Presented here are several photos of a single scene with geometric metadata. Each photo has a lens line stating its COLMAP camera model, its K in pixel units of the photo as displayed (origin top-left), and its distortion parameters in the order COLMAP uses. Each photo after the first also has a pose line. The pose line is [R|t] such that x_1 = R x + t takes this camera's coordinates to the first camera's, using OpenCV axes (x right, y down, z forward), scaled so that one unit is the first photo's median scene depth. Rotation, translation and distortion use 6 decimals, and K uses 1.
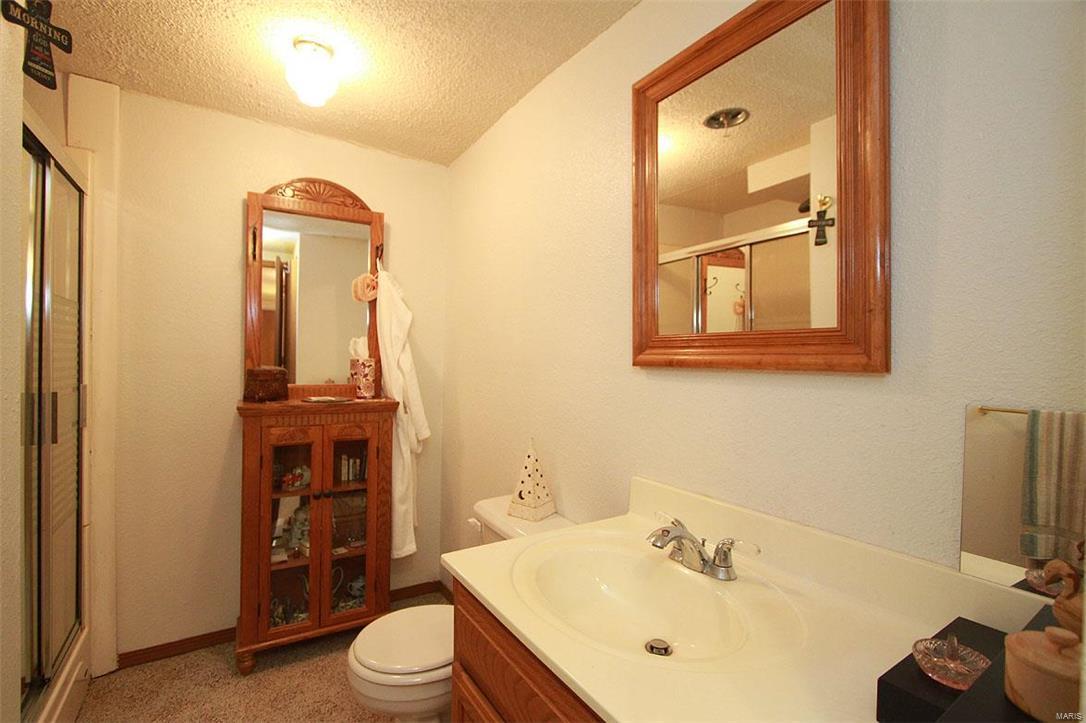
lens RADIAL K [[496.1, 0, 540.9], [0, 496.1, 358.6], [0, 0, 1]] dist [-0.015995, 0.000838]
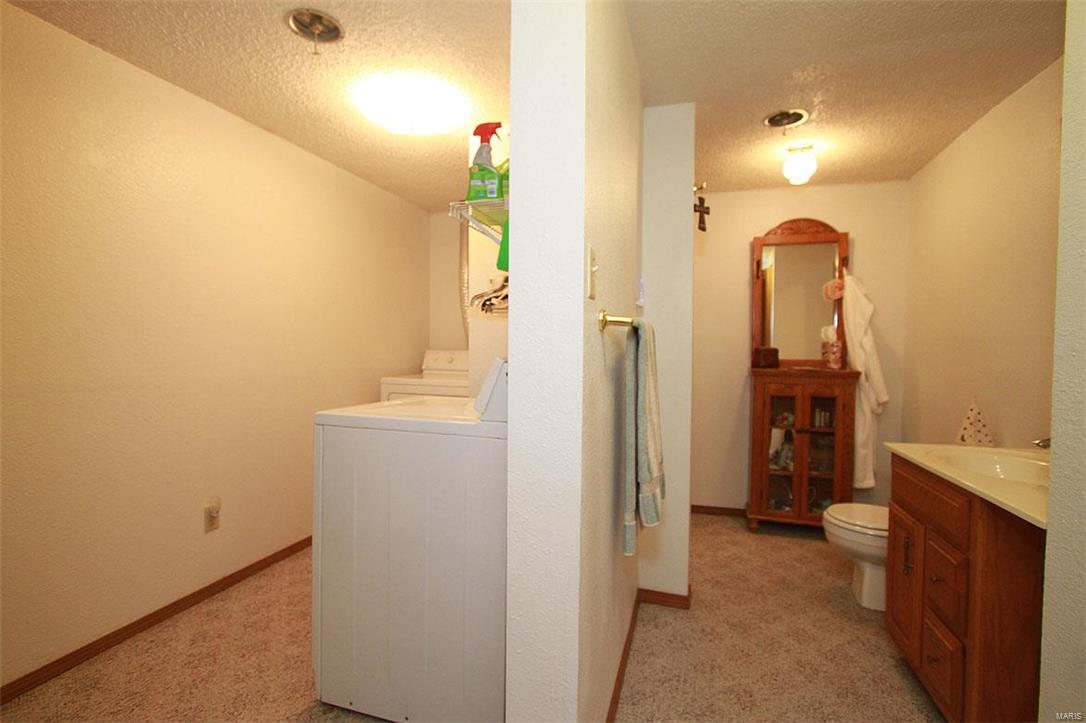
lens RADIAL K [[496.1, 0, 540.9], [0, 496.1, 358.6], [0, 0, 1]] dist [-0.015995, 0.000838]
pose [[0.645759, 0.004872, -0.763526, 0.179115], [-0.000660, 0.999983, 0.005822, 0.044474], [0.763541, -0.003256, 0.645751, -0.545168]]
